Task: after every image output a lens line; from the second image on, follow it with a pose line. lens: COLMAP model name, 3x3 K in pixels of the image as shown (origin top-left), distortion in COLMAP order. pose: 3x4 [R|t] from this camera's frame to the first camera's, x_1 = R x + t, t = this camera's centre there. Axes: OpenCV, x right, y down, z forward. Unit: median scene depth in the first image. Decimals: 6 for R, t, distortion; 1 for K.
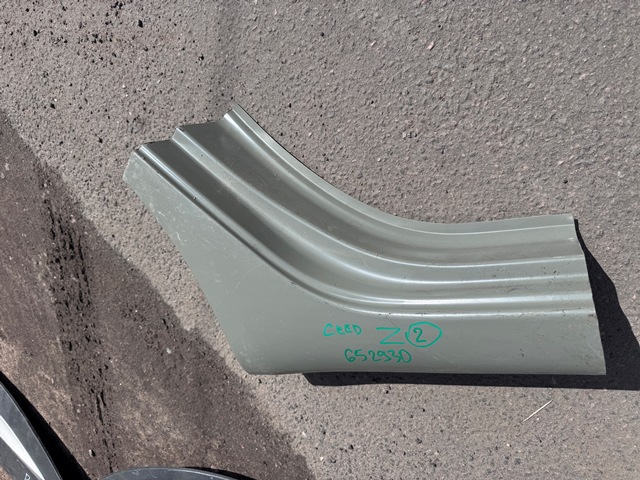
lens RADIAL K [[469.0, 0, 320.0], [0, 469.0, 240.0], [0, 0, 1]] dist [0.004525, -0.025982]
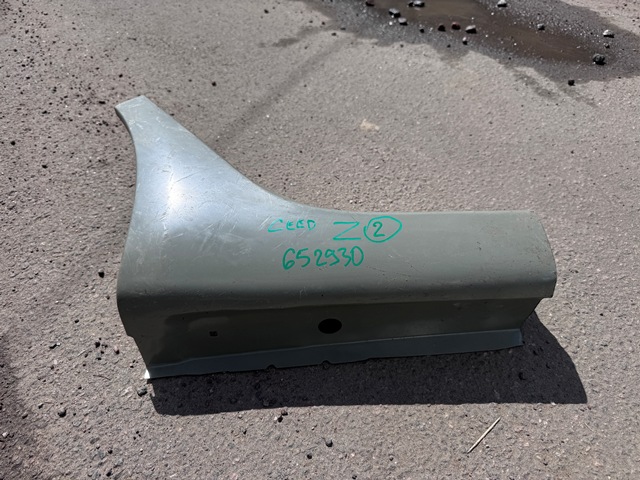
lens RADIAL K [[462.2, 0, 320.0], [0, 462.2, 240.0], [0, 0, 1]] dist [0.045759, -0.084802]
pose [[0.890894, 0.434928, 0.130940, -0.009932], [-0.113028, 0.491494, -0.863515, 0.886417], [-0.439923, 0.754501, 0.487028, 0.508622]]
